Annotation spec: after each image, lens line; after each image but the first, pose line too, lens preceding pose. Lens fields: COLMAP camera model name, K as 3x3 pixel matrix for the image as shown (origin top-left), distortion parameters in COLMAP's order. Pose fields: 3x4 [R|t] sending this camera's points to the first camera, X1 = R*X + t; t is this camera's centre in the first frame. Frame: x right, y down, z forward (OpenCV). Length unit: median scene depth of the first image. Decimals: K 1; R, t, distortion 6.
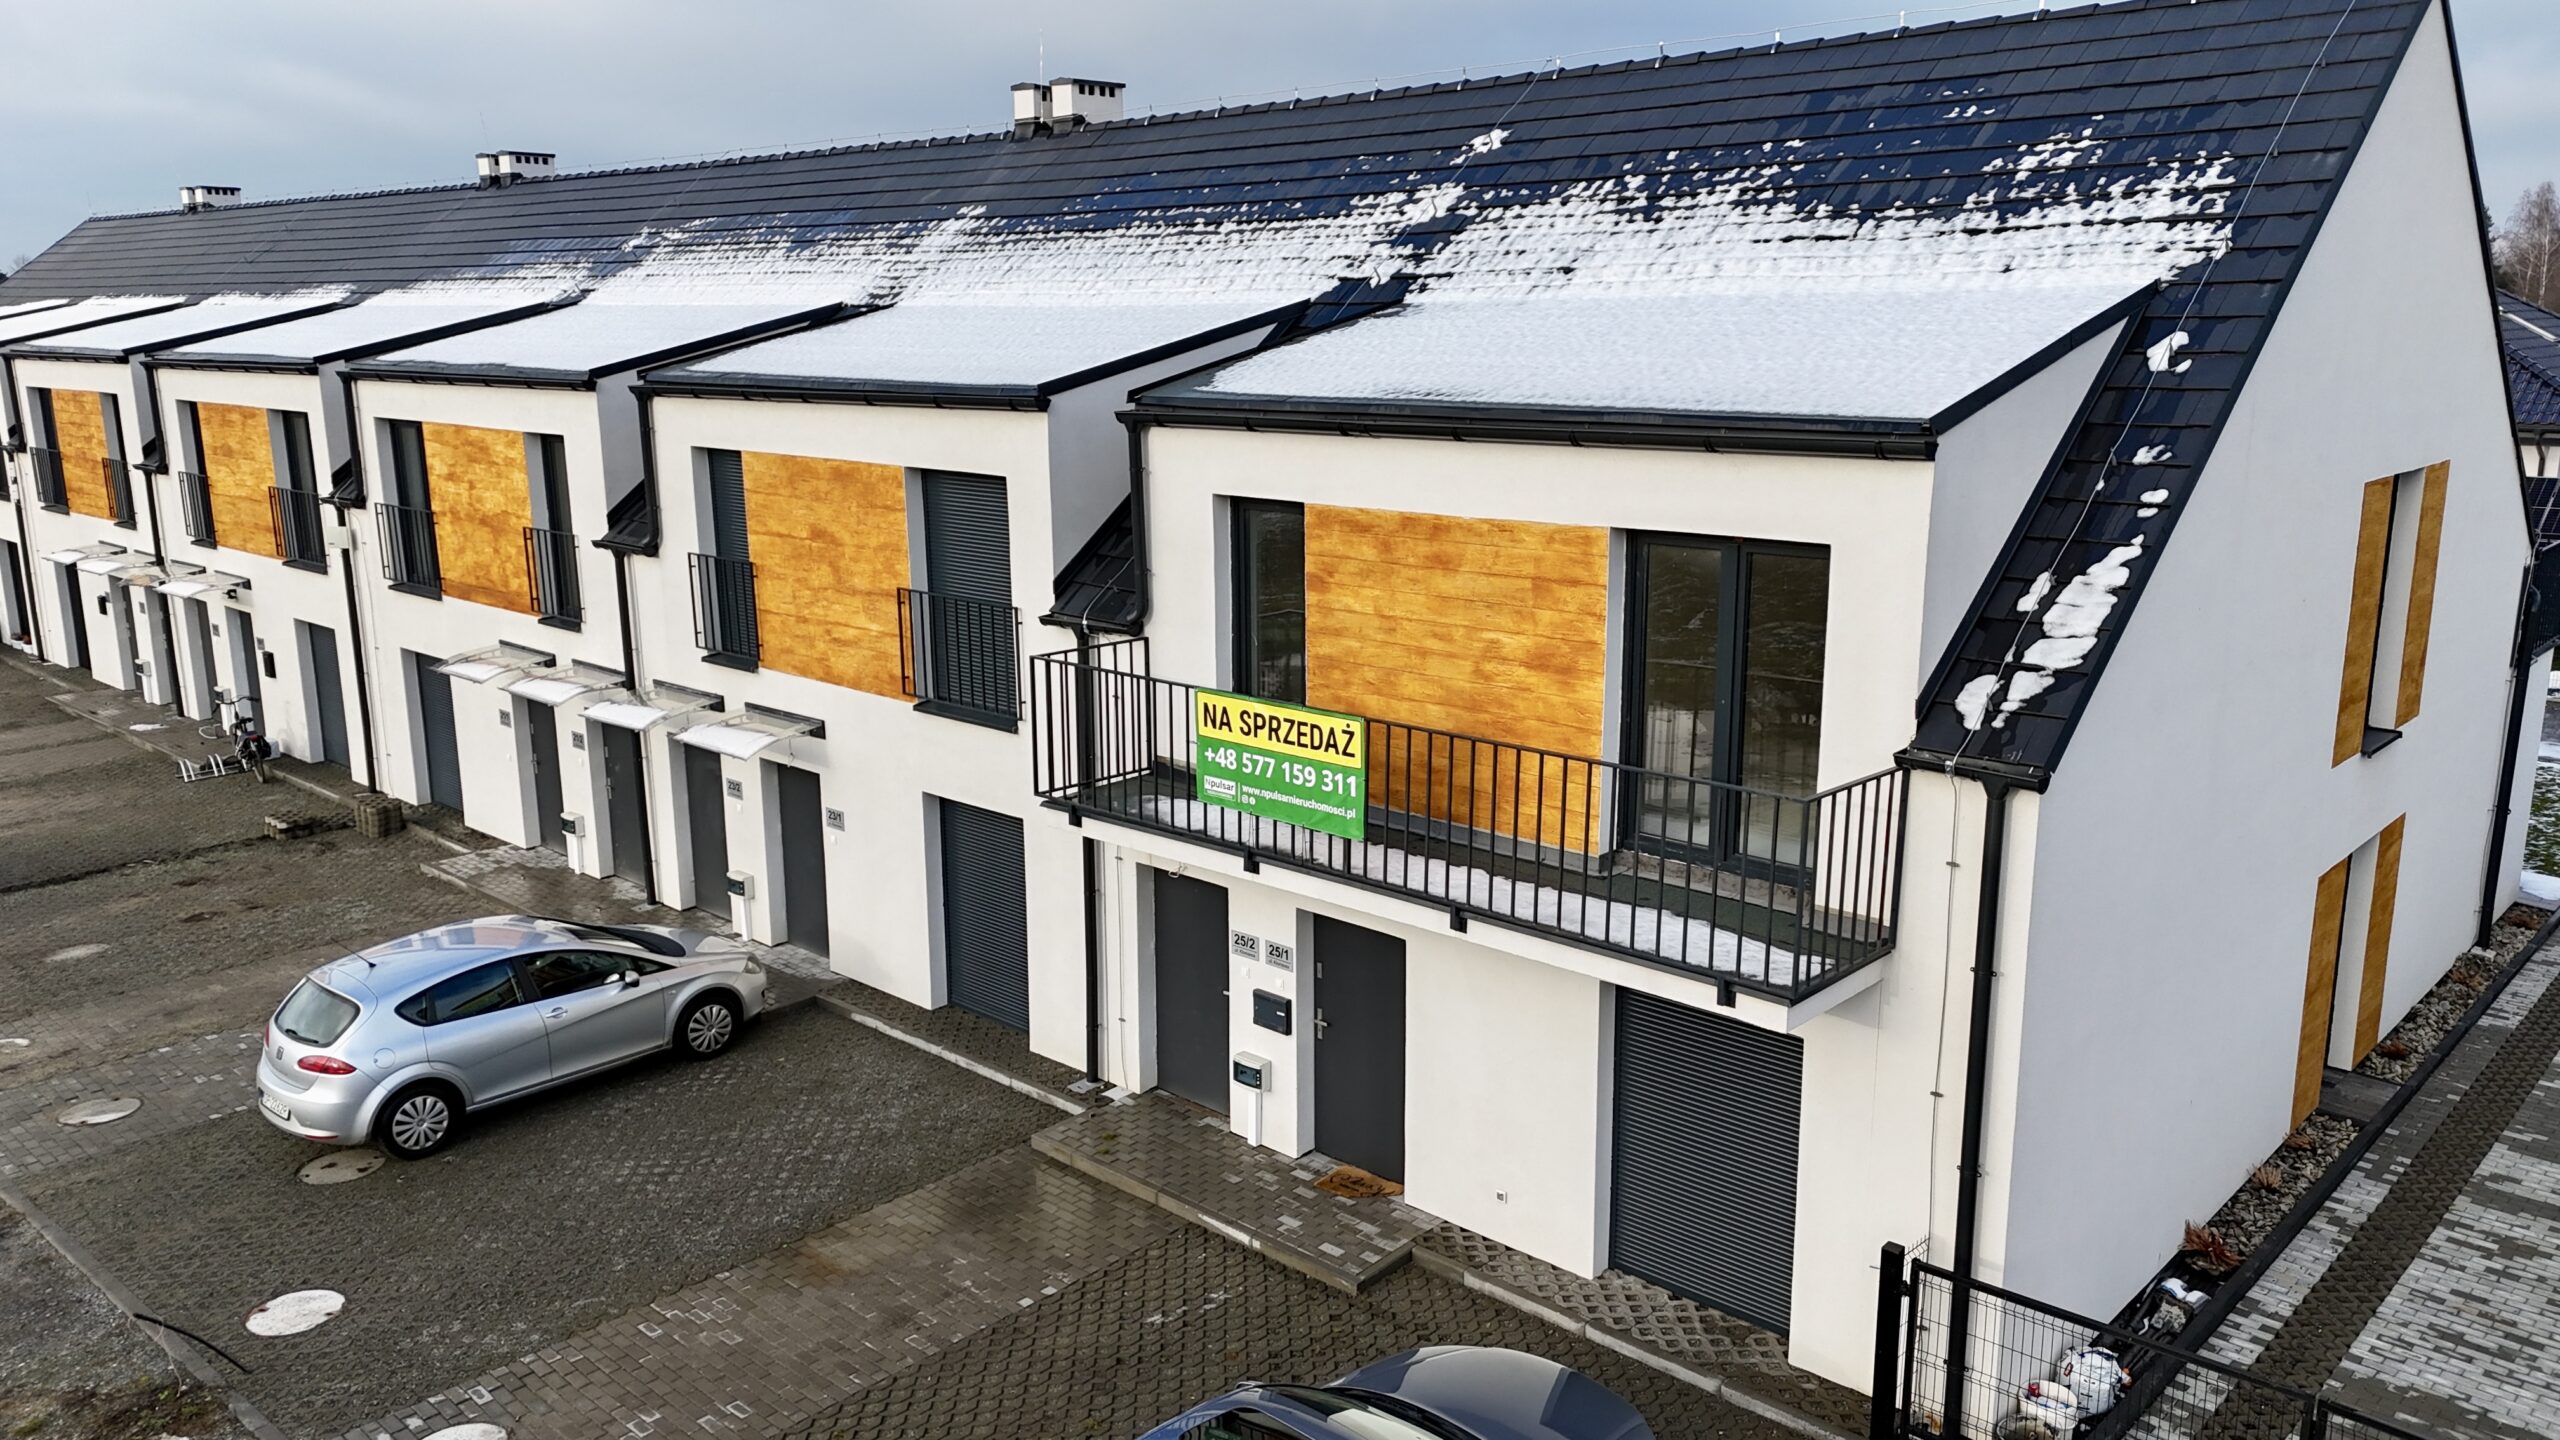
lens RADIAL K [[1862.4, 0, 1280.0], [0, 1862.4, 720.0], [0, 0, 1]] dist [0.114503, -0.001601]
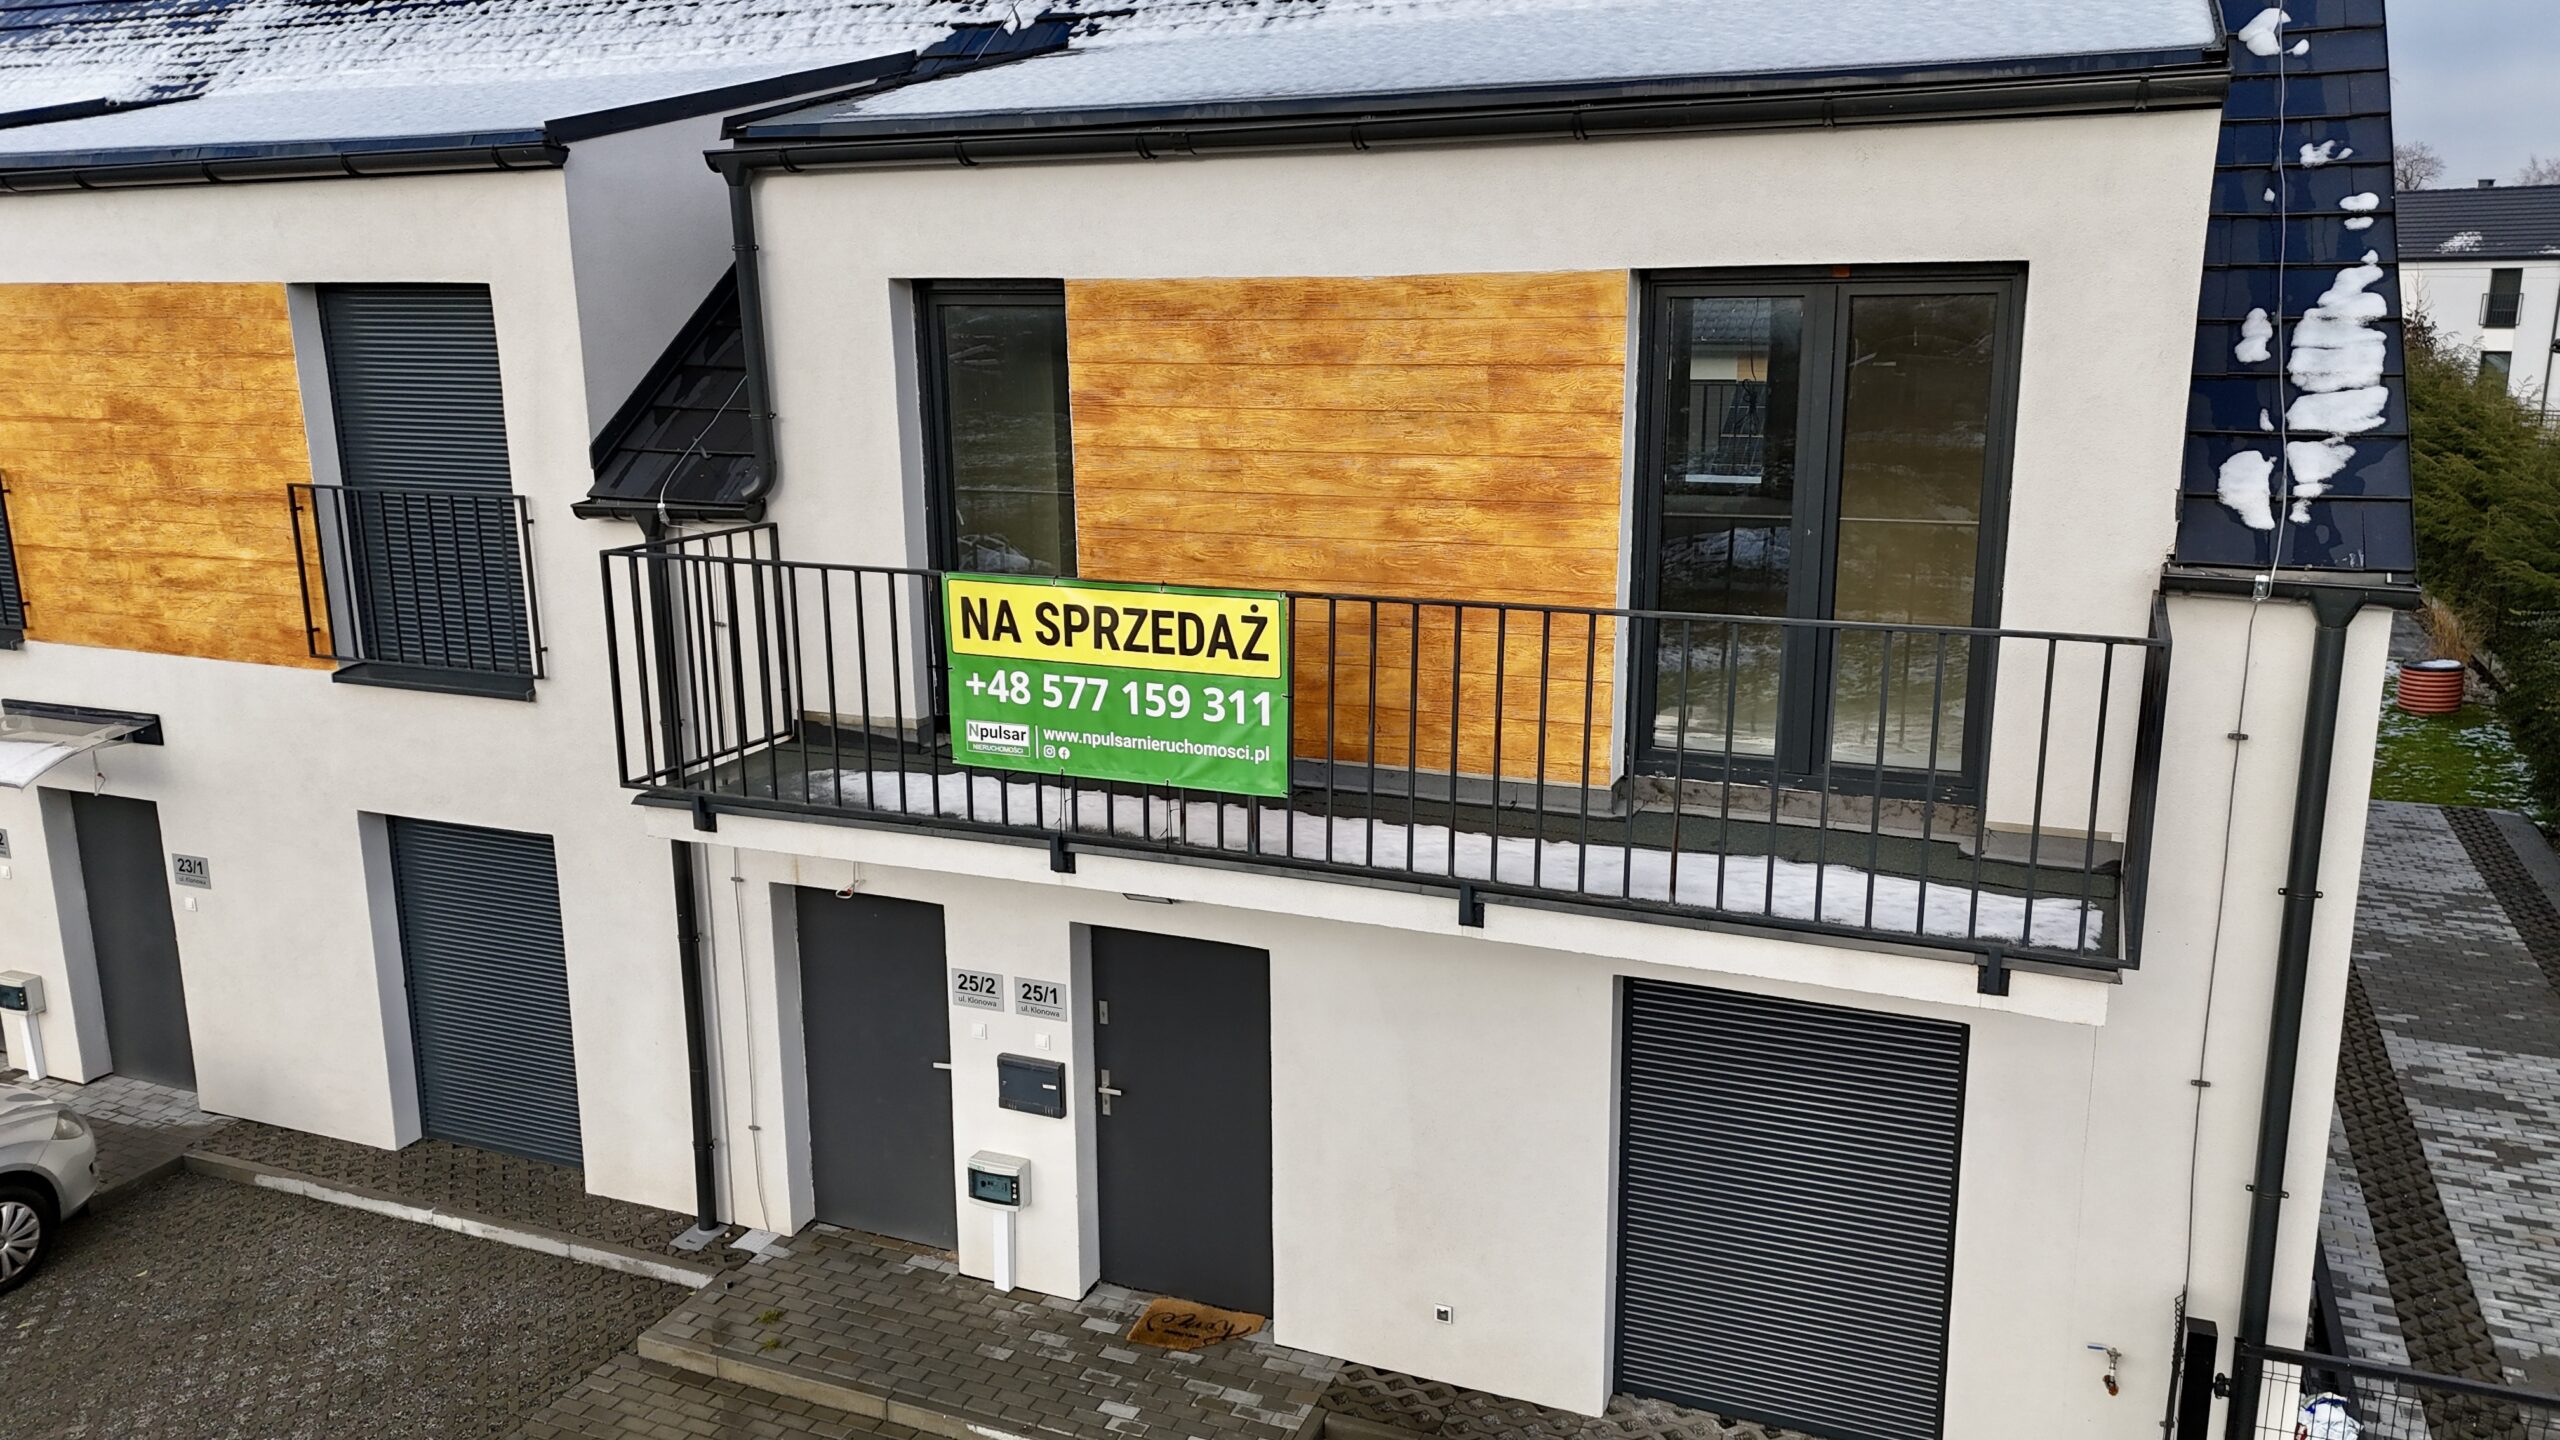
lens RADIAL K [[1874.7, 0, 1280.0], [0, 1874.7, 720.0], [0, 0, 1]] dist [0.084548, -0.069436]
pose [[0.940583, -0.079306, 0.330173, -0.128390], [0.077043, 0.996828, 0.019955, 0.022394], [-0.330708, 0.006668, 0.943709, 0.346383]]
